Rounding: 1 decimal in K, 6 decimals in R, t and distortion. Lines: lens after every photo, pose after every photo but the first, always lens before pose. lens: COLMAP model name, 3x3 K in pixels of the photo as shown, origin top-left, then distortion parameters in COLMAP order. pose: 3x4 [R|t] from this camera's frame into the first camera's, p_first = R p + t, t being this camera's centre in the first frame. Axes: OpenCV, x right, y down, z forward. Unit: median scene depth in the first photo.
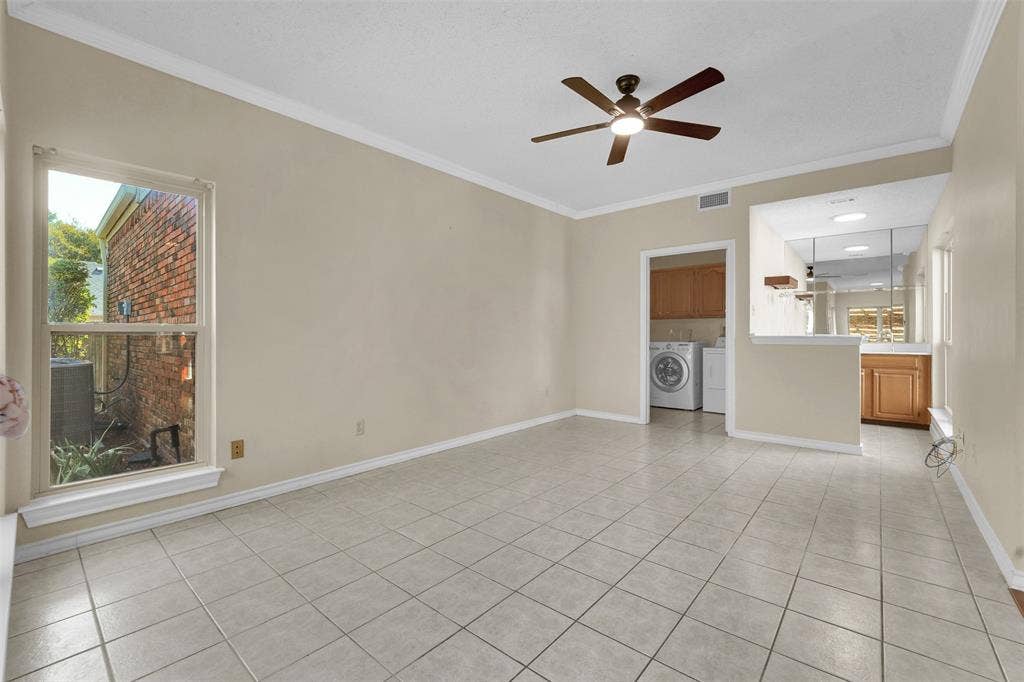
lens RADIAL K [[426.9, 0, 512.0], [0, 426.9, 341.0], [0, 0, 1]] dist [-0.000196, -0.000015]
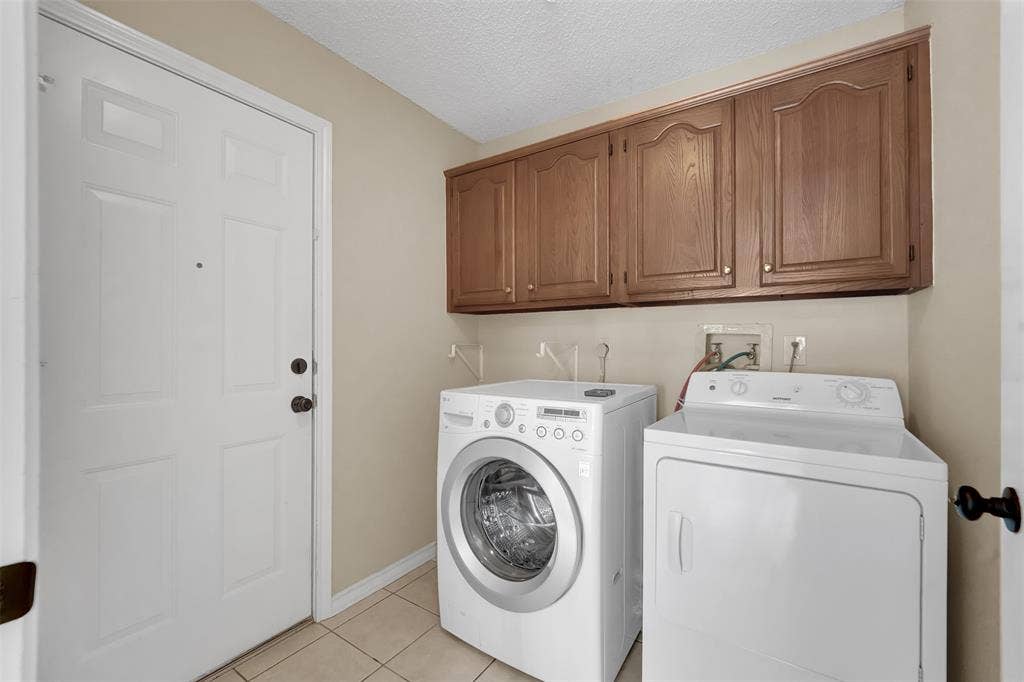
lens RADIAL K [[426.9, 0, 512.0], [0, 426.9, 341.0], [0, 0, 1]] dist [-0.000196, -0.000015]
pose [[0.990615, 0.002630, 0.136653, 0.343246], [-0.001531, 0.999966, -0.008149, -0.026806], [-0.136670, 0.007863, 0.990585, 0.775024]]
